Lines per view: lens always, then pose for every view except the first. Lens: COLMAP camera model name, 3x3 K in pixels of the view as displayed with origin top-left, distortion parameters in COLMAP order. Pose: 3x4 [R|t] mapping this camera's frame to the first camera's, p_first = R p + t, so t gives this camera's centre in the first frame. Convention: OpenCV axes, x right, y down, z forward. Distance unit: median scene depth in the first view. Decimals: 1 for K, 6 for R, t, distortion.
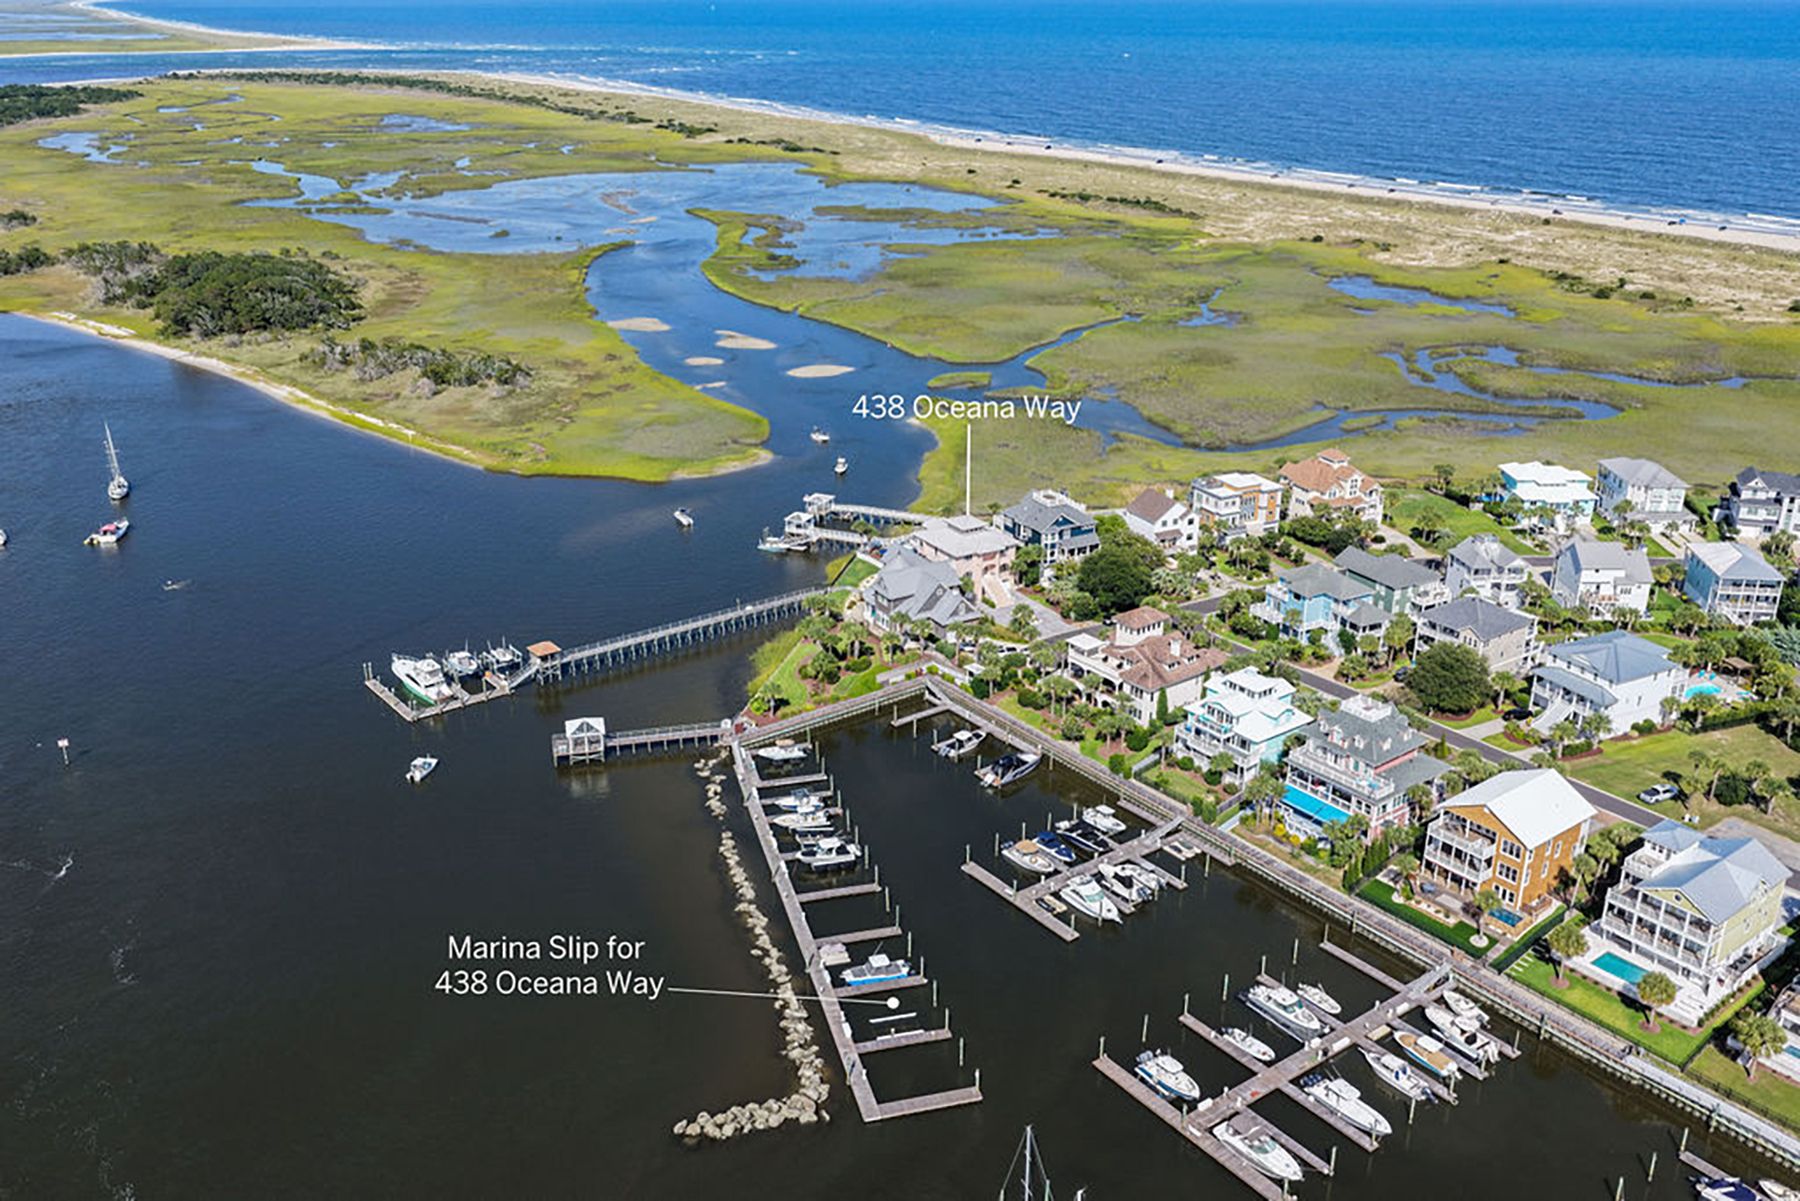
lens RADIAL K [[1541.1, 0, 900.0], [0, 1541.1, 601.6], [0, 0, 1]] dist [-0.013547, 0.026657]
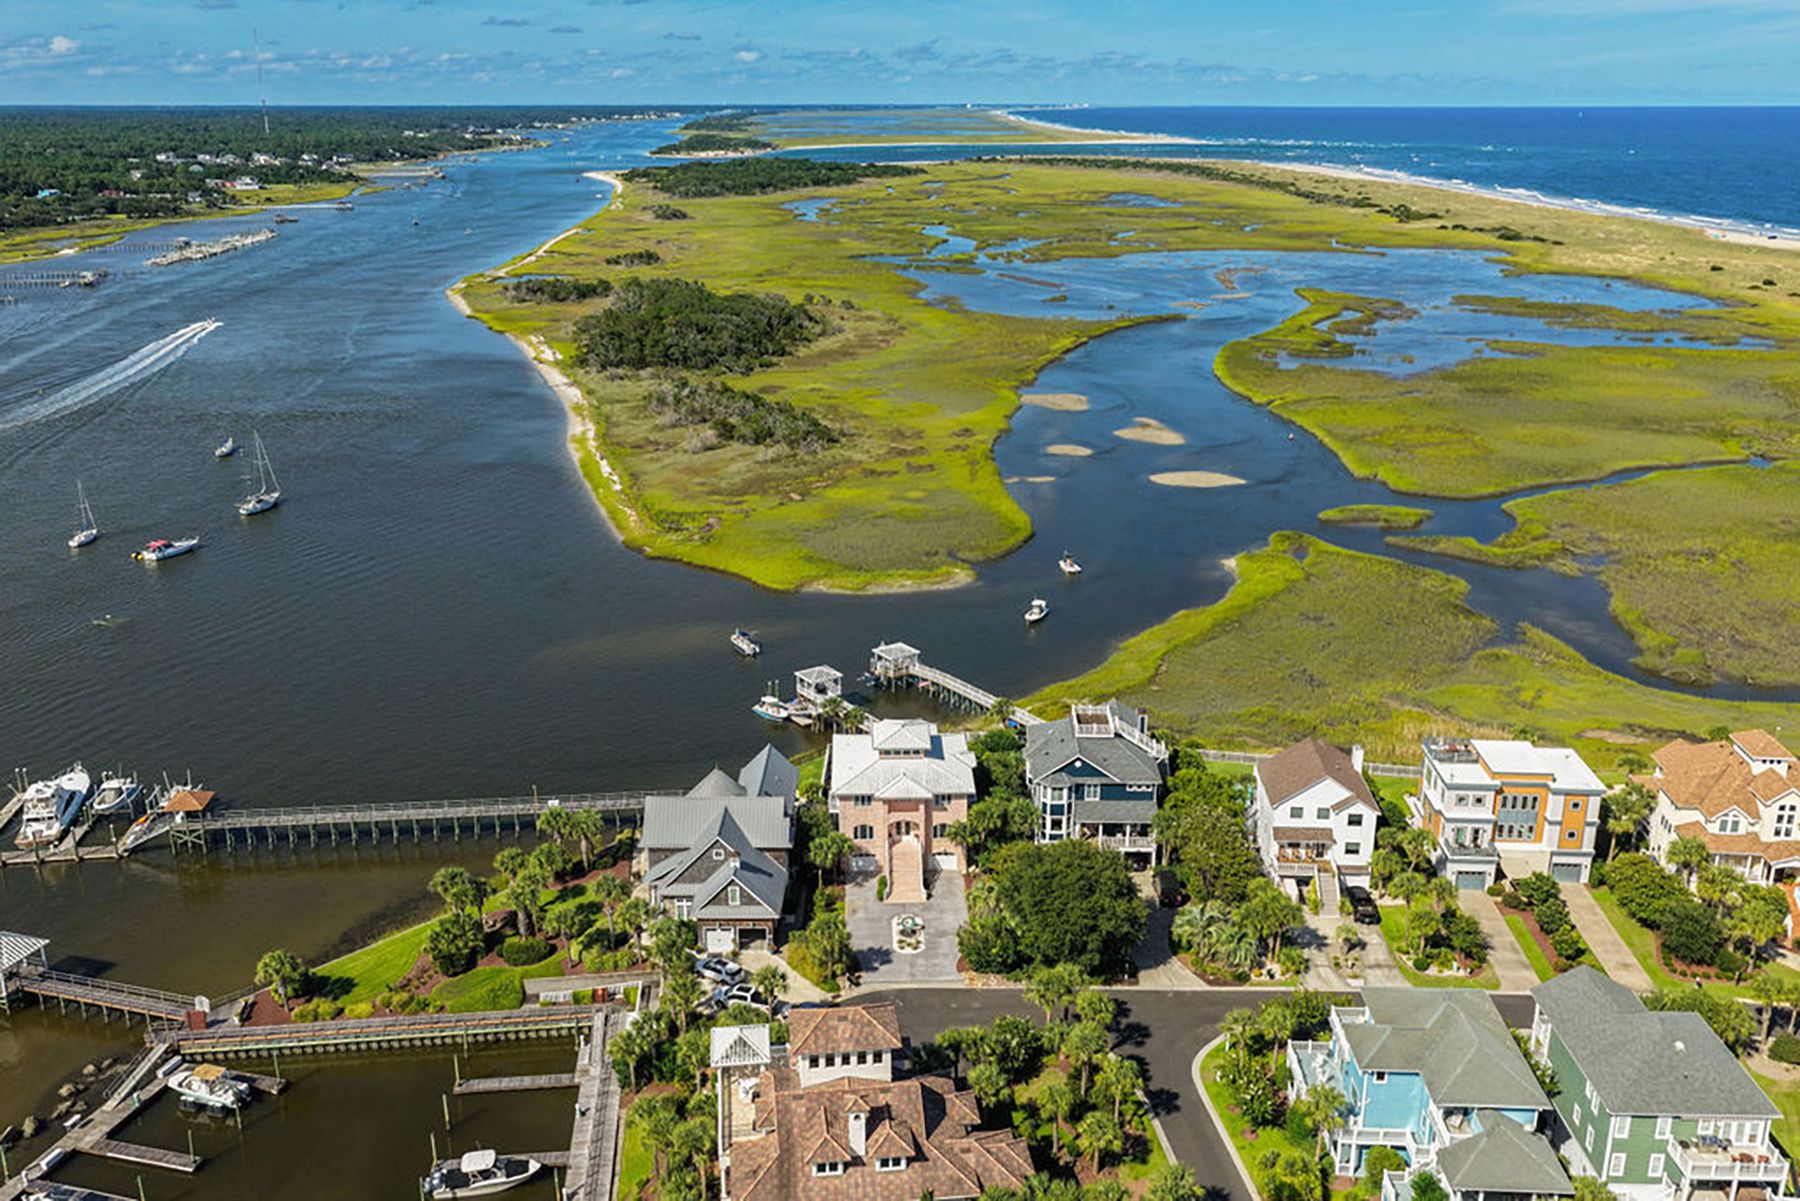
lens RADIAL K [[1541.1, 0, 902.6], [0, 1541.1, 597.0], [0, 0, 1]] dist [-0.013547, 0.026657]
pose [[0.861304, 0.153769, -0.484263, 0.138890], [-0.186171, 0.982330, -0.019199, -0.040816], [0.472754, 0.106692, 0.874712, 0.224814]]
